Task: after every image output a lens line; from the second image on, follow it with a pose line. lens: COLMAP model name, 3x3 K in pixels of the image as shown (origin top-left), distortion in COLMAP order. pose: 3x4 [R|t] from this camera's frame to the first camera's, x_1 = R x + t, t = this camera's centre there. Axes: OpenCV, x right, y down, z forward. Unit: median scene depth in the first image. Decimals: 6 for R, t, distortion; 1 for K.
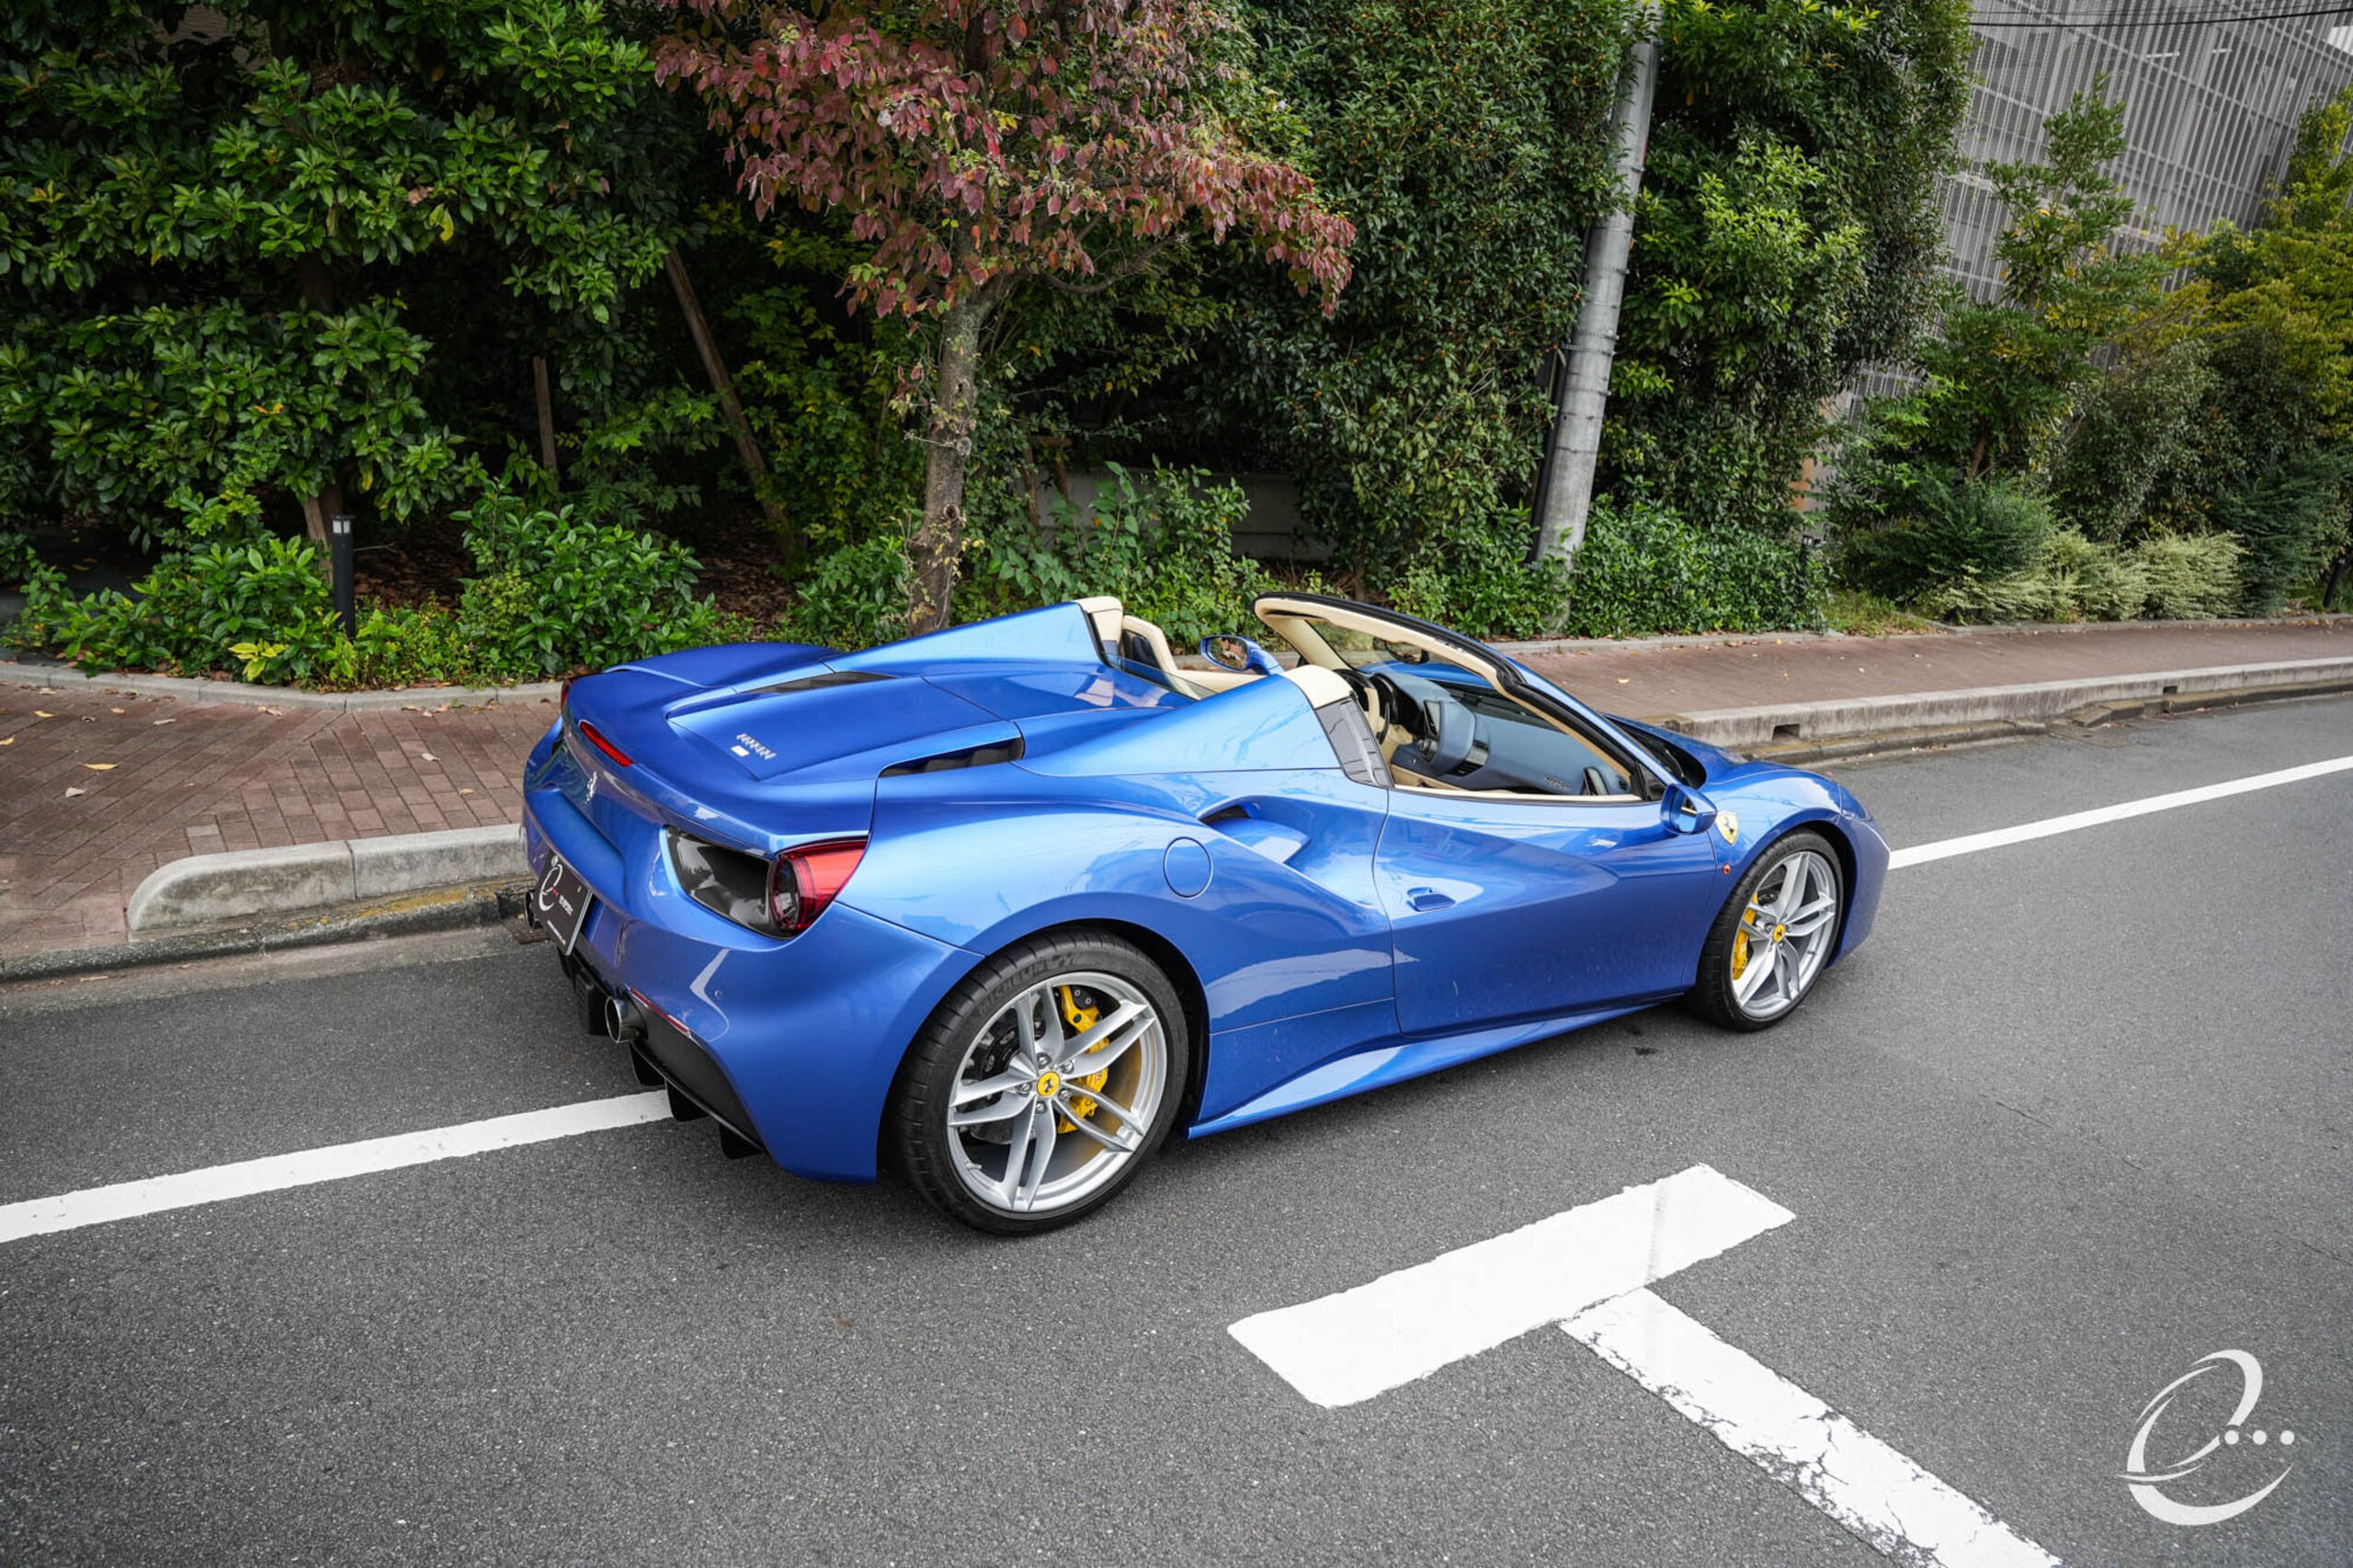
lens RADIAL K [[1610.5, 0, 1193.2], [0, 1610.5, 777.5], [0, 0, 1]] dist [-0.152589, 0.120723]
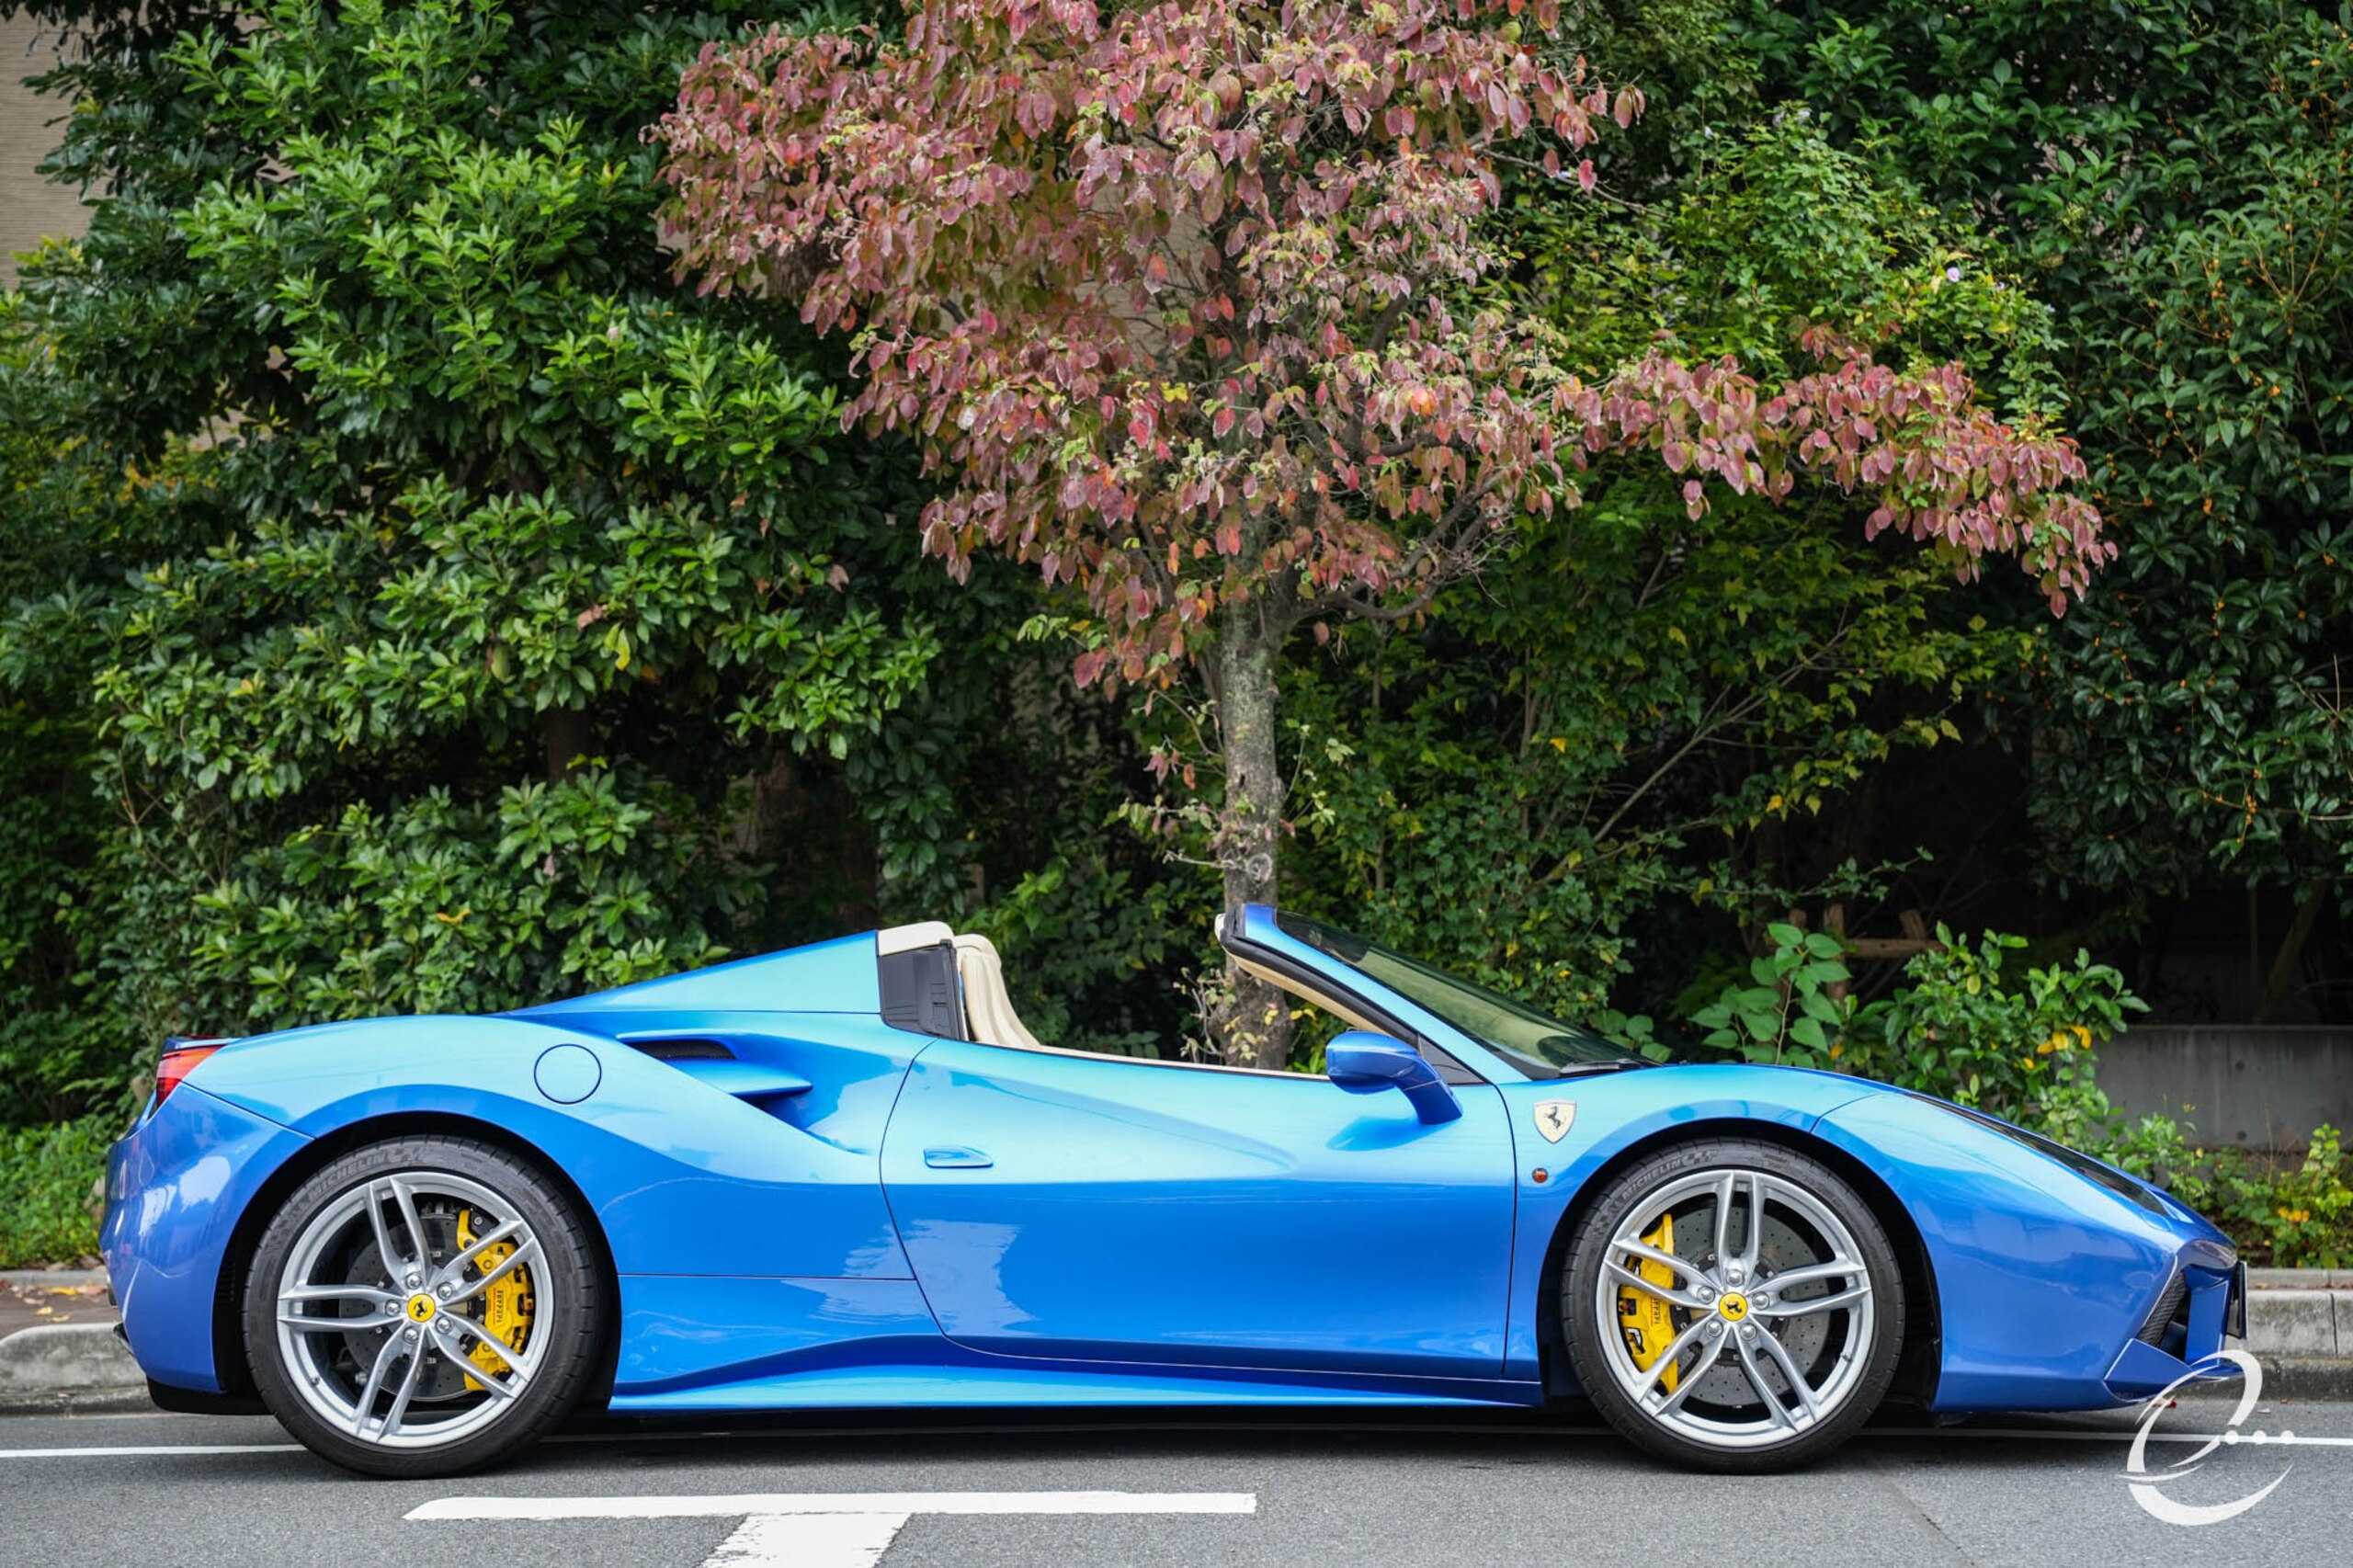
lens RADIAL K [[4327.1, 0, 1176.5], [0, 4327.1, 784.0], [0, 0, 1]] dist [0.553761, -1.761051]
pose [[0.788900, -0.146182, -0.596881, 0.942630], [-0.071893, 0.942670, -0.325891, 0.363249], [0.610301, 0.300007, 0.733163, -0.369553]]
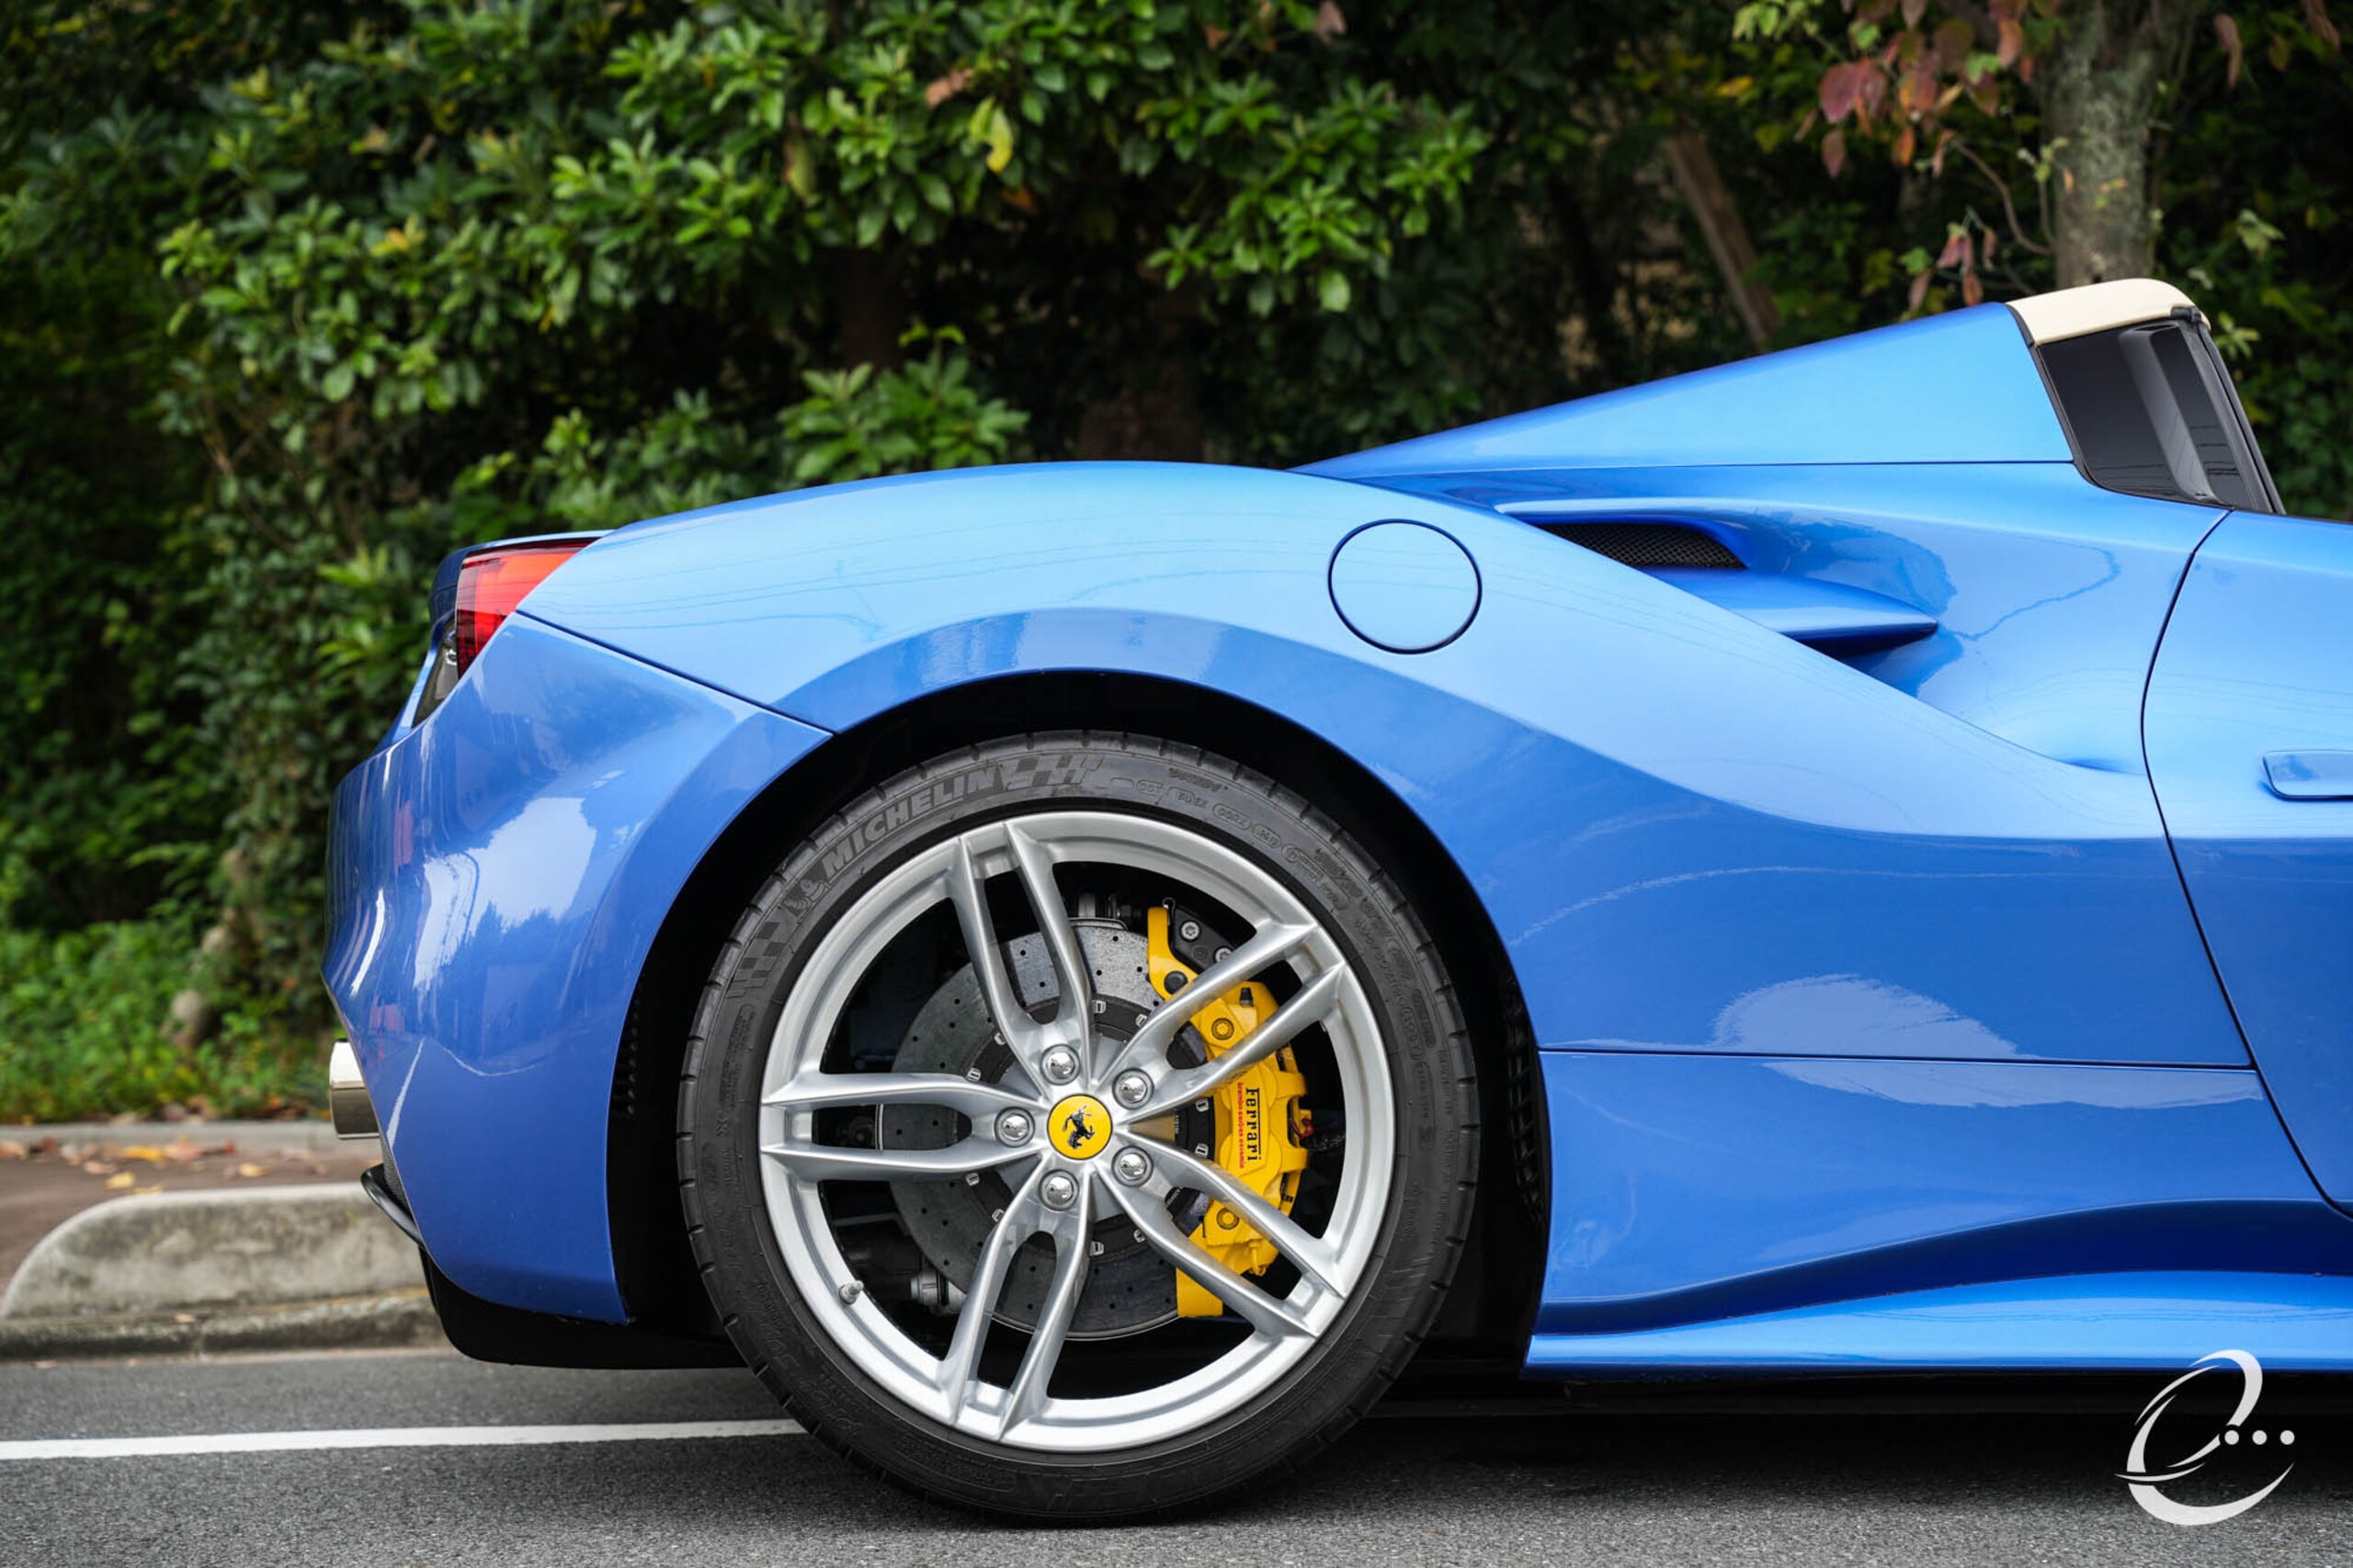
lens RADIAL K [[4161.9, 0, 1176.5], [0, 4161.9, 784.0], [0, 0, 1]] dist [0.399161, -0.253350]
pose [[0.794447, -0.142054, -0.590487, 0.287808], [-0.059180, 0.949527, -0.308051, 0.220008], [0.604444, 0.279675, 0.745942, 0.101139]]
